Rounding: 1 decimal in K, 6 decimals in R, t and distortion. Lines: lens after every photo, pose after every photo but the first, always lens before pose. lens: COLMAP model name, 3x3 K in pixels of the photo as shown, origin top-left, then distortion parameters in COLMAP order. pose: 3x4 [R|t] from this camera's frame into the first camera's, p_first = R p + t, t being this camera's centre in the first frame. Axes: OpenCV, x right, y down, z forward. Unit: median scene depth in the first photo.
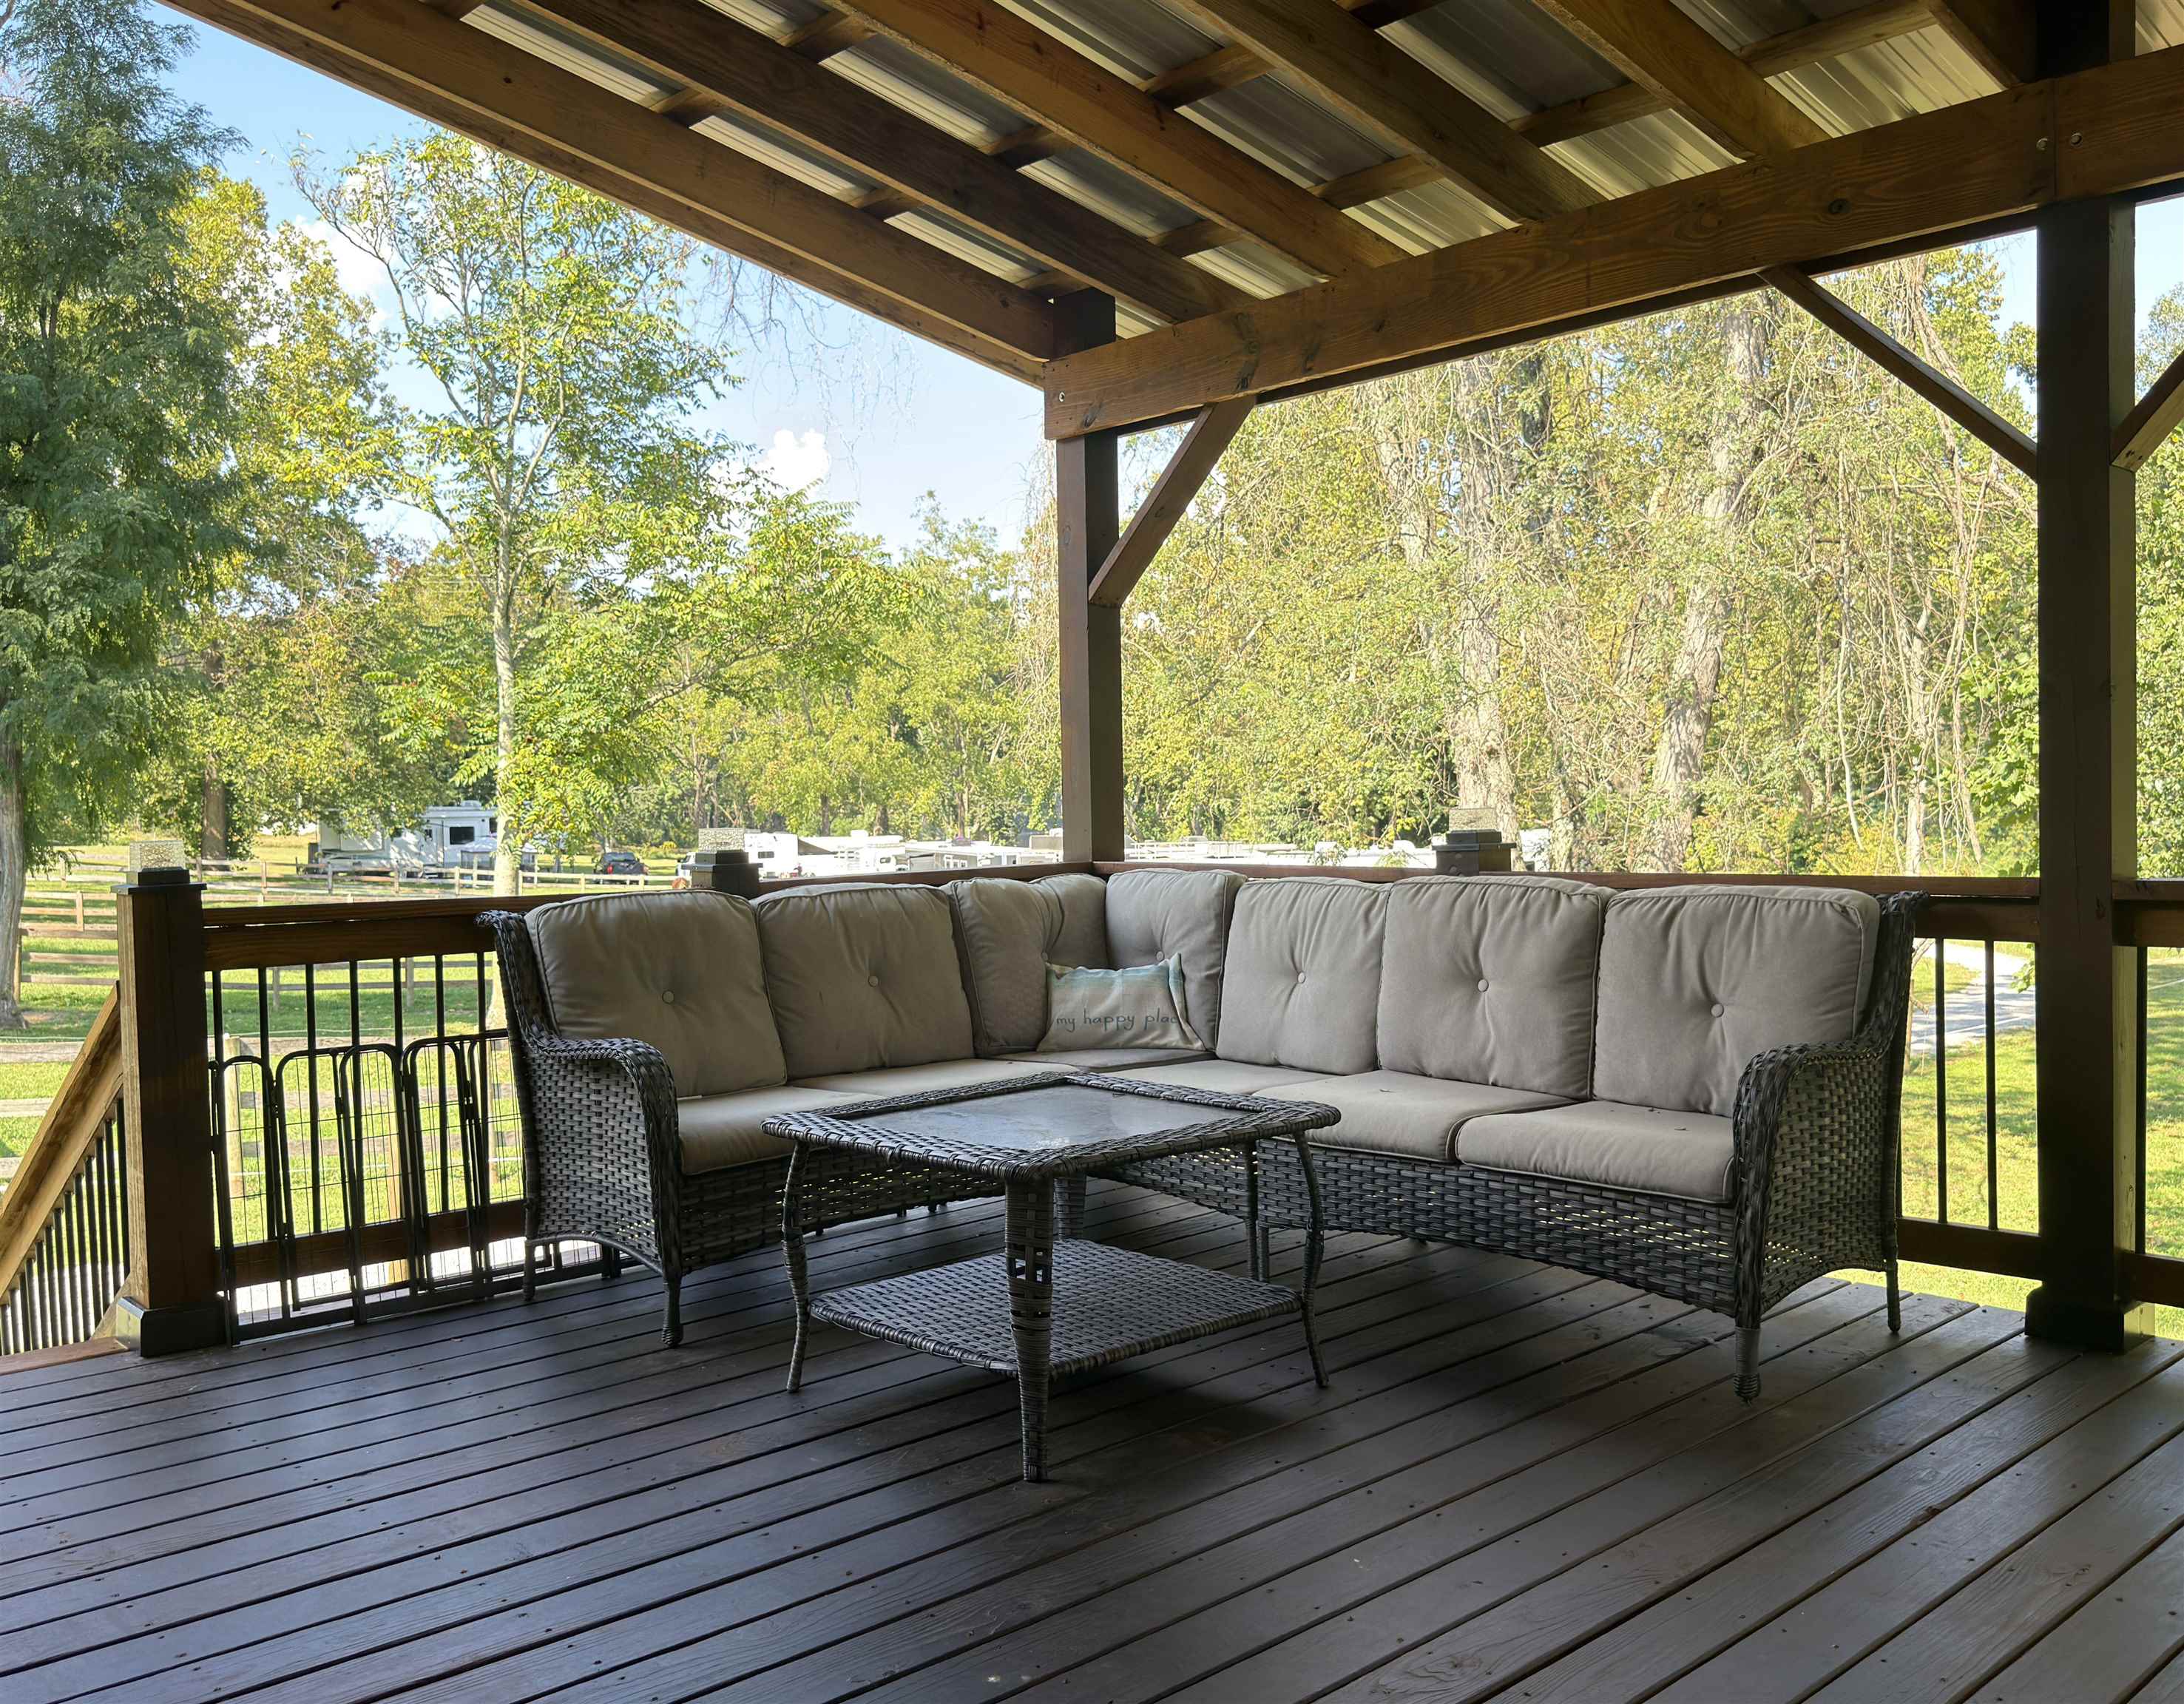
lens RADIAL K [[1899.3, 0, 1088.7], [0, 1899.3, 886.6], [0, 0, 1]] dist [0.039910, 0.000828]
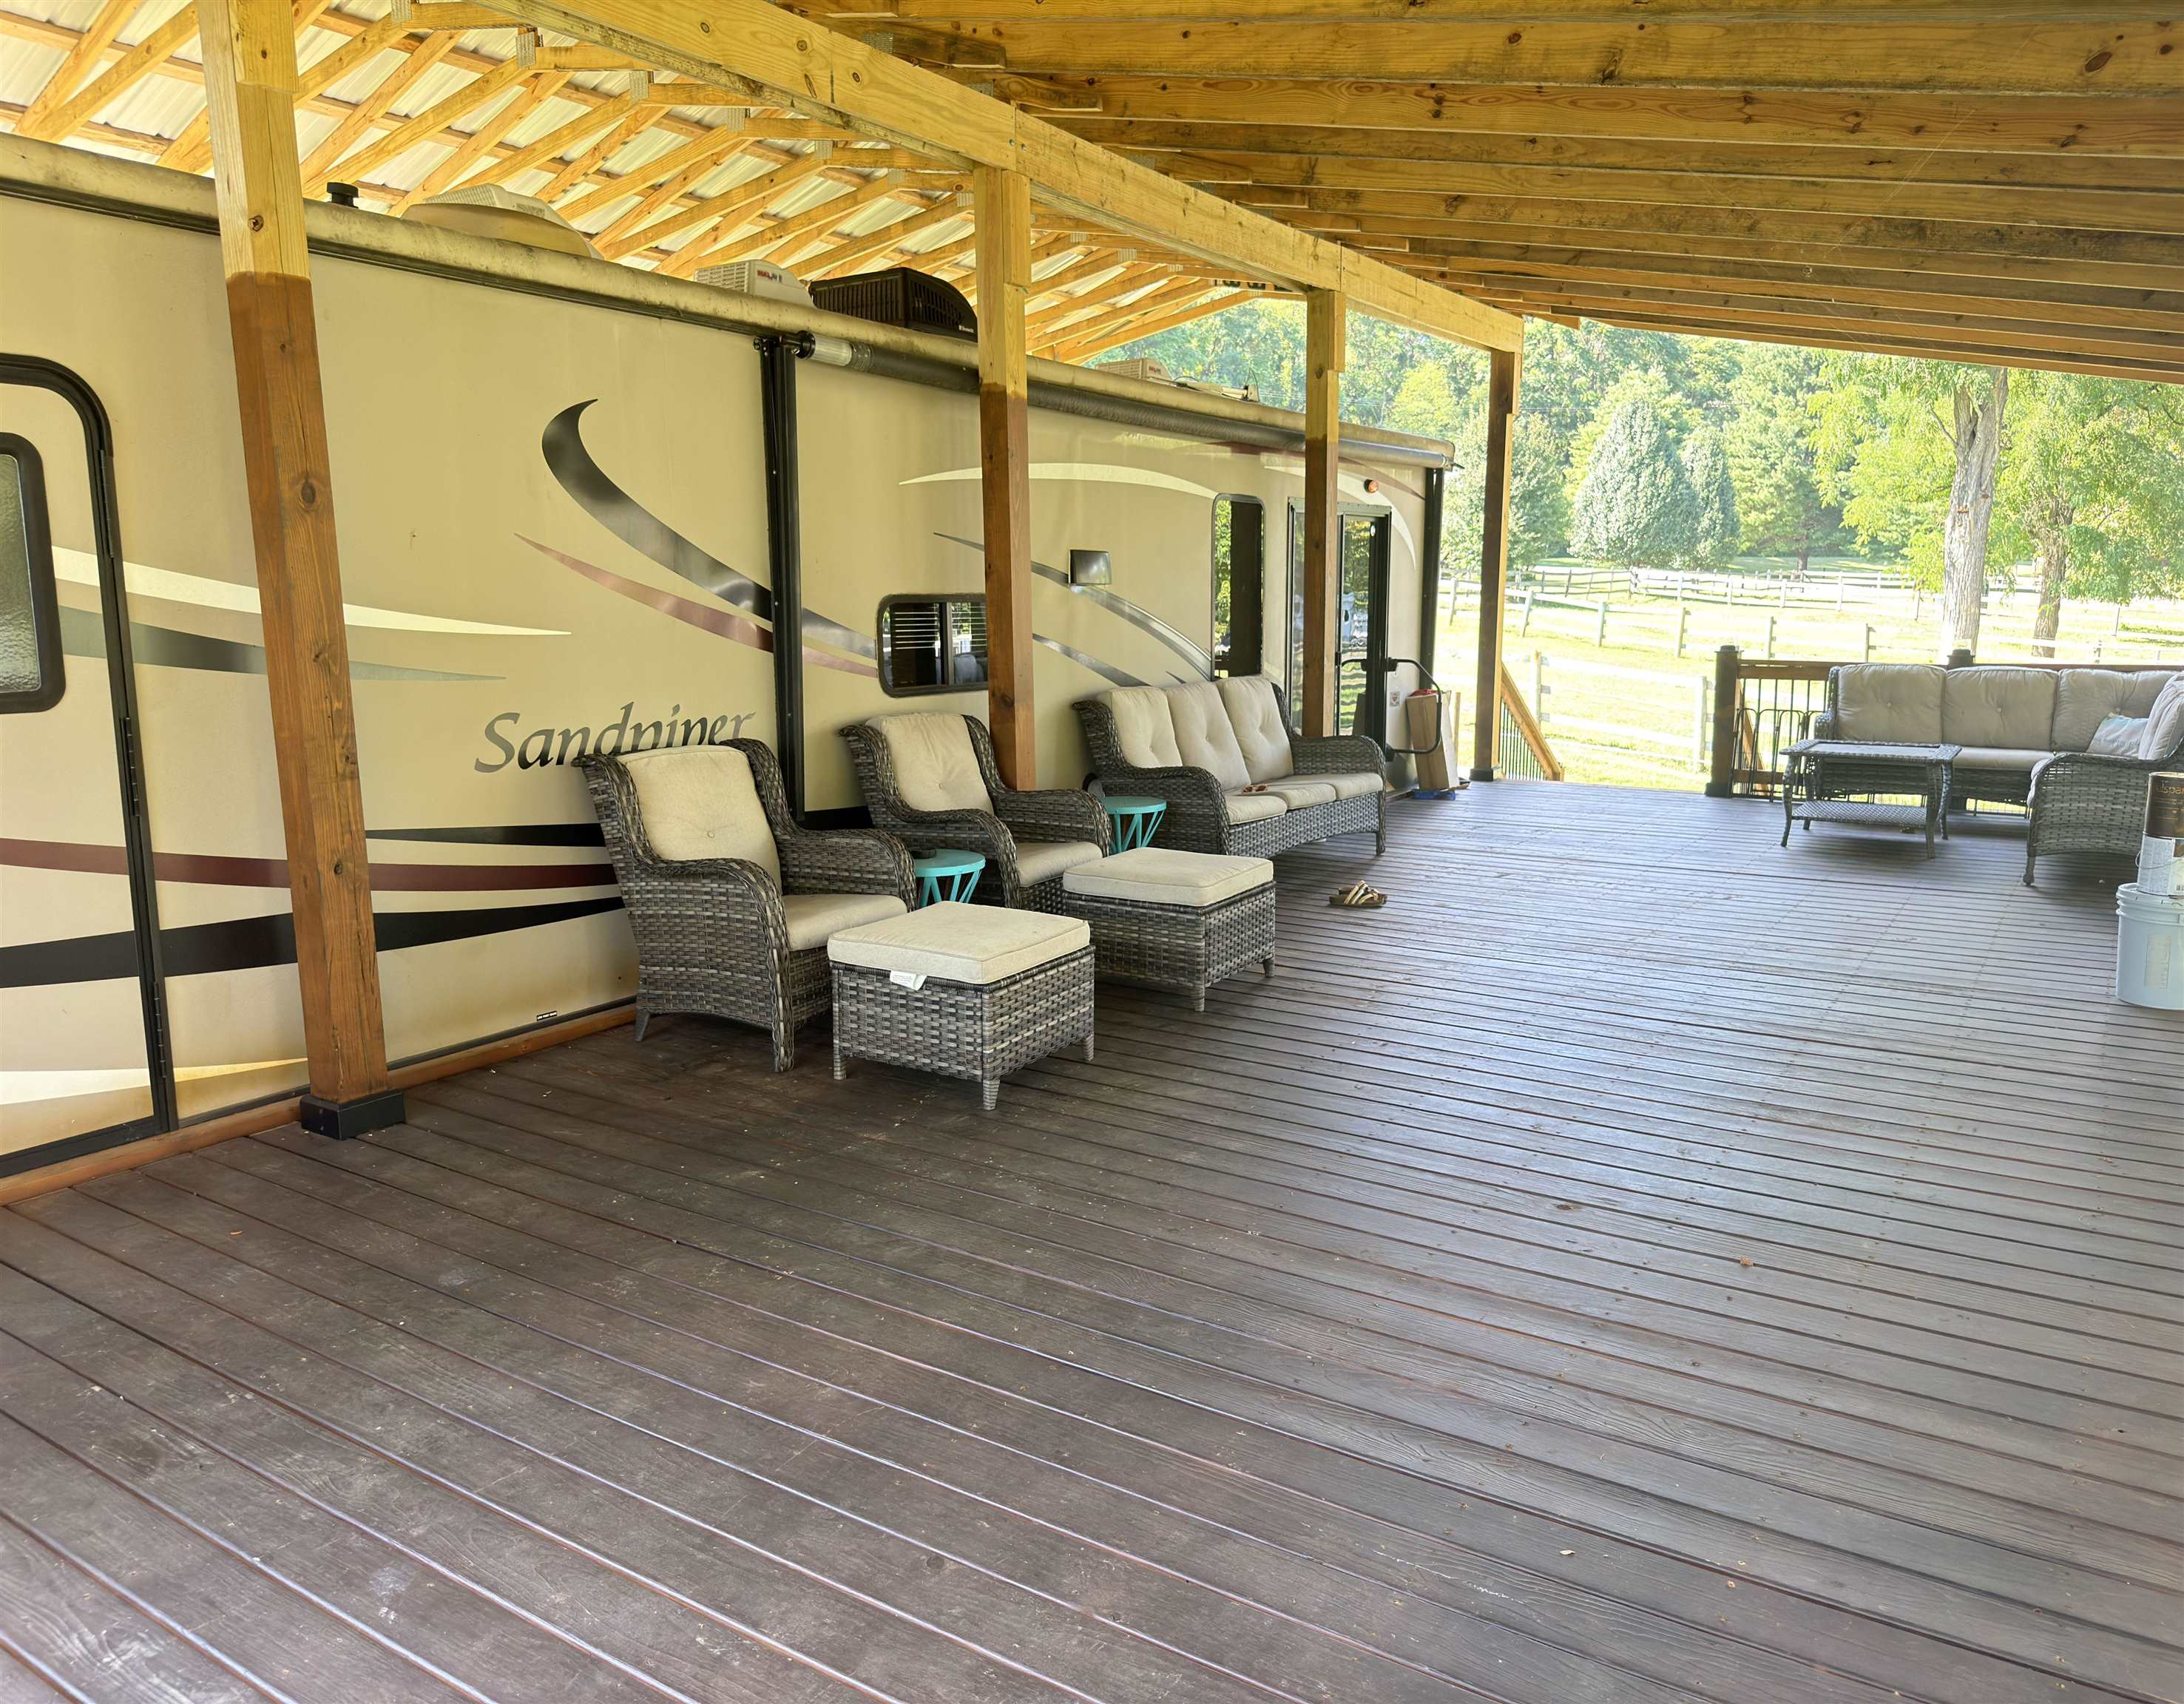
lens RADIAL K [[1567.7, 0, 1105.2], [0, 1567.7, 849.9], [0, 0, 1]] dist [0.025142, -0.008605]
pose [[0.235086, 0.178664, -0.955413, 1.513618], [-0.040441, 0.983907, 0.174042, -0.074352], [0.971133, -0.002277, 0.238528, -0.523359]]
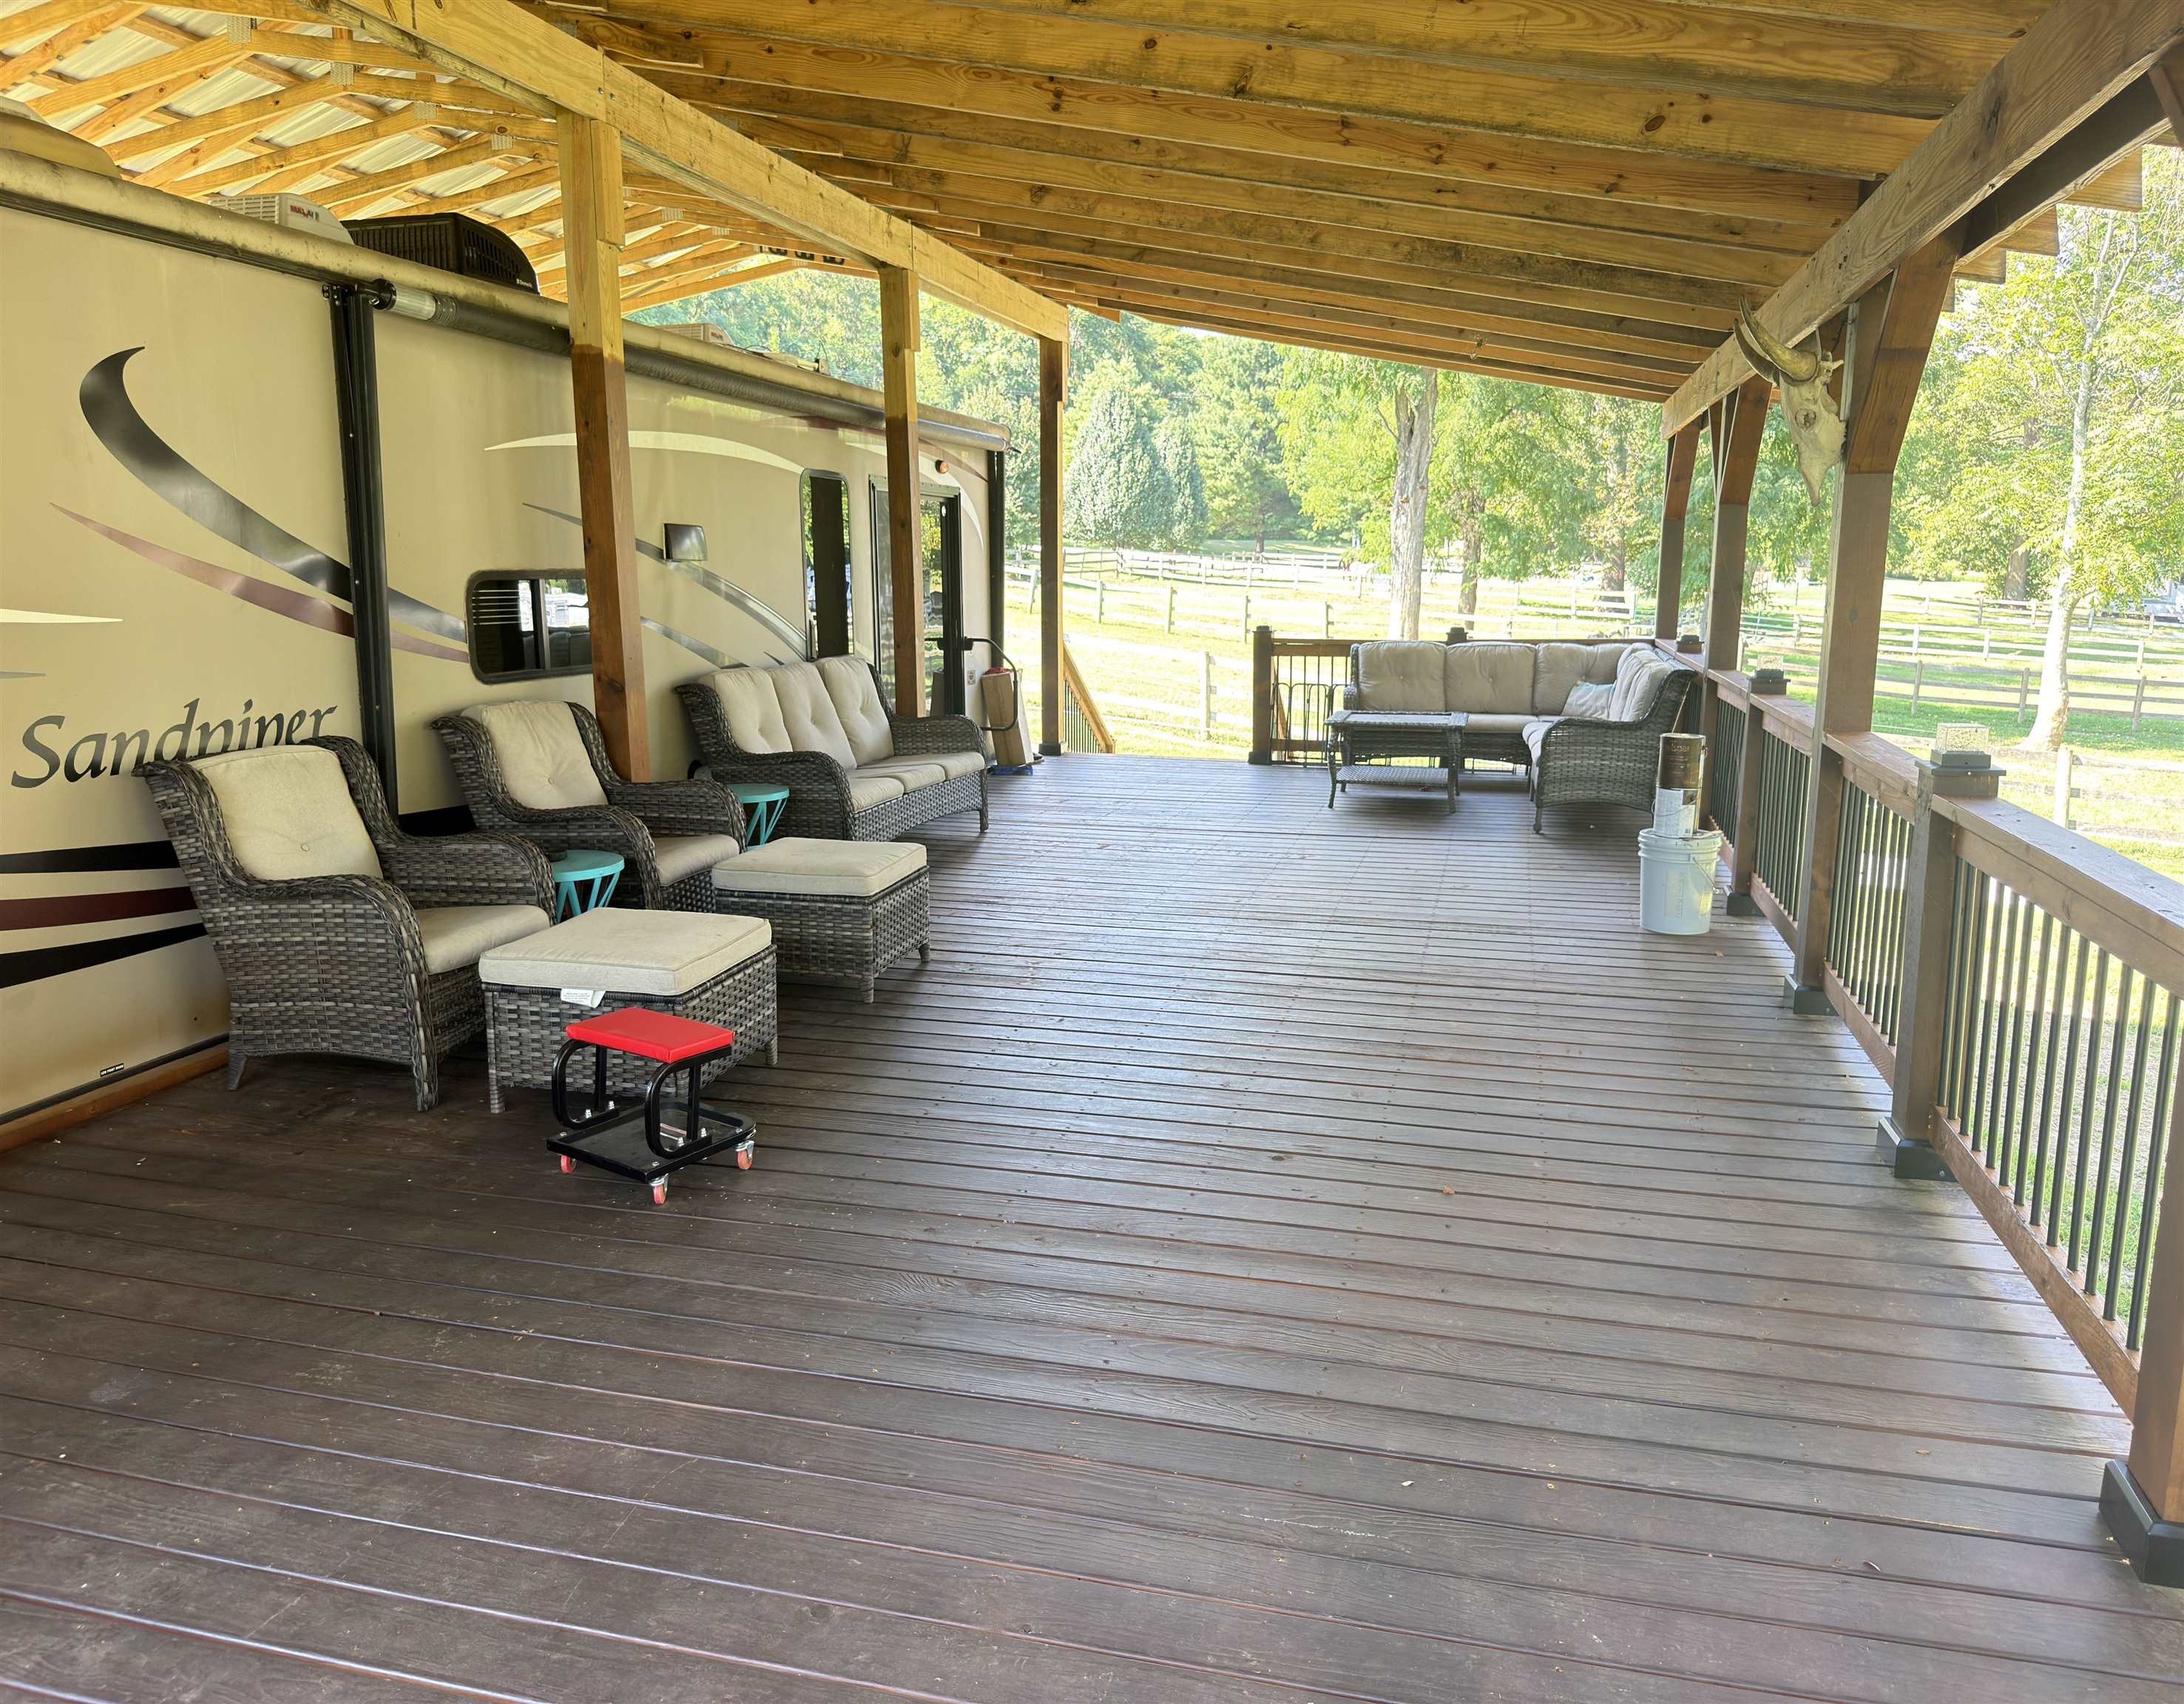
lens RADIAL K [[1567.3, 0, 1098.9], [0, 1567.3, 835.3], [0, 0, 1]] dist [0.026012, -0.013672]
pose [[0.525390, 0.166603, -0.834391, 1.463280], [-0.047701, 0.984868, 0.166613, -0.074977], [0.849524, -0.047735, 0.525386, -0.624601]]
